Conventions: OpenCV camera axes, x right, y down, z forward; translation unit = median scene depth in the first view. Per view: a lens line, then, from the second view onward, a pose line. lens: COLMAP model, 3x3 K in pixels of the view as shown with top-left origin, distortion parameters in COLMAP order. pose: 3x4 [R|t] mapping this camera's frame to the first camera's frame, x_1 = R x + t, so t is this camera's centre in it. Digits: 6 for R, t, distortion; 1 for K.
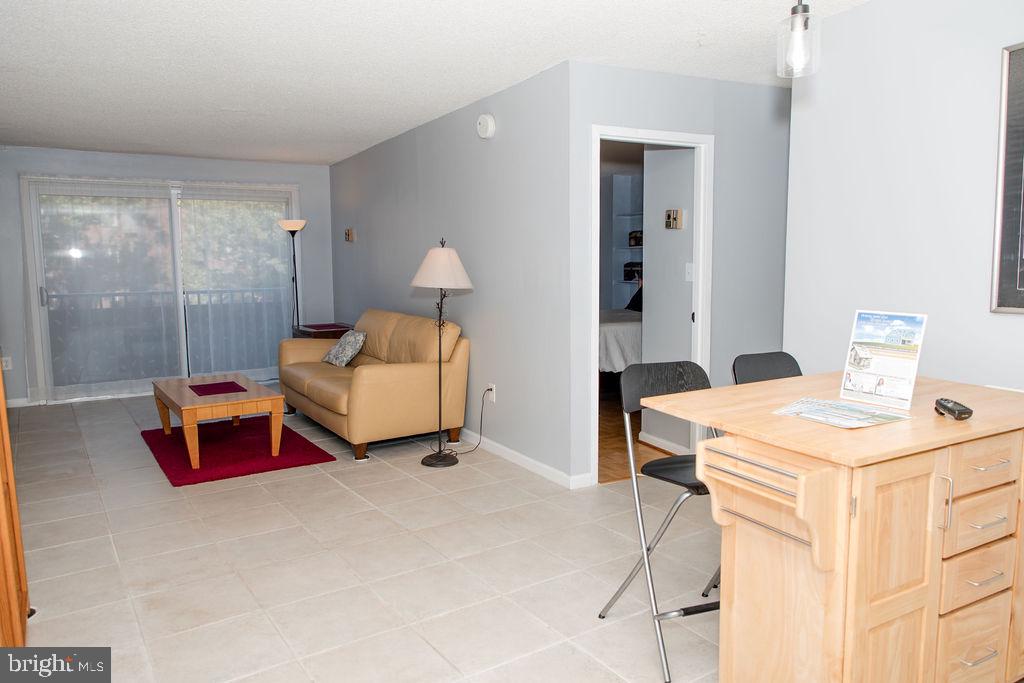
lens RADIAL K [[790.1, 0, 512.0], [0, 790.1, 347.4], [0, 0, 1]] dist [-0.006807, -0.016860]
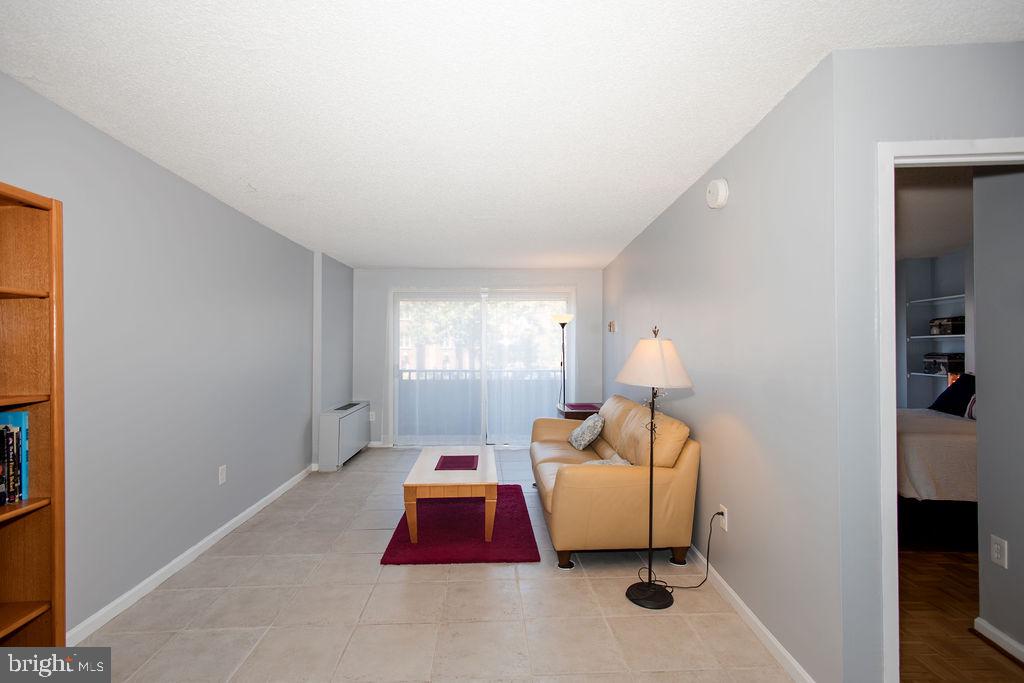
lens RADIAL K [[477.7, 0, 508.0], [0, 477.7, 338.6], [0, 0, 1]] dist [0.010548, -0.000880]
pose [[0.851010, -0.000030, -0.525150, 0.049966], [-0.063860, 0.992573, -0.103543, -0.066551], [0.521253, 0.121653, 0.844687, 0.521266]]
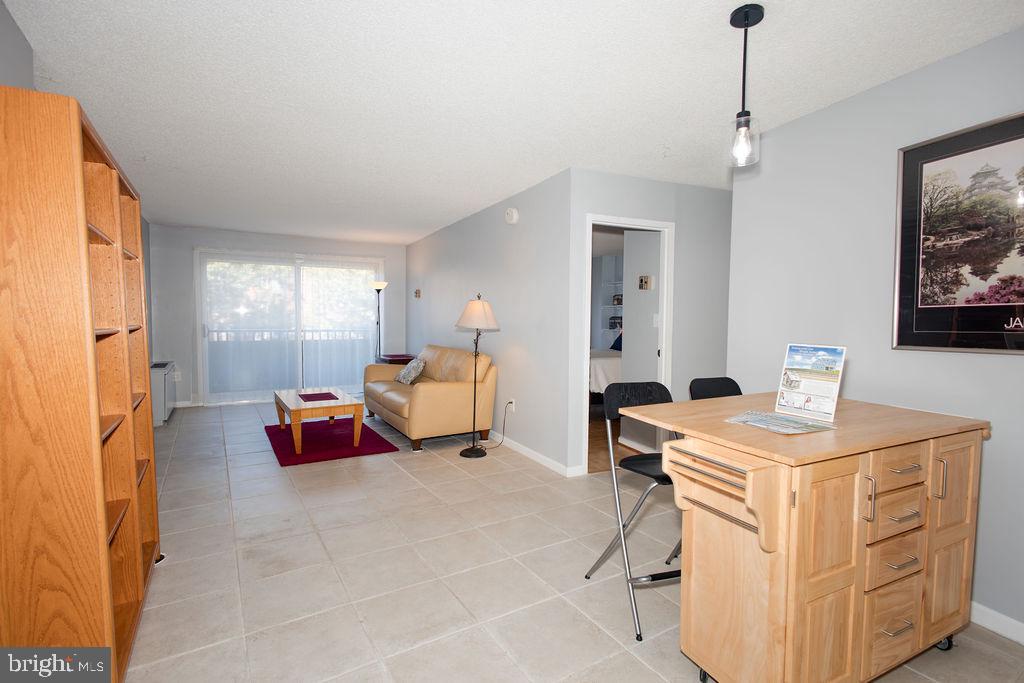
lens RADIAL K [[536.2, 0, 509.8], [0, 536.2, 341.0], [0, 0, 1]] dist [-0.005529, 0.000756]
pose [[0.998829, 0.020464, -0.043843, 0.011129], [-0.023414, 0.997420, -0.067856, 0.010659], [0.042341, 0.068803, 0.996731, 0.059750]]
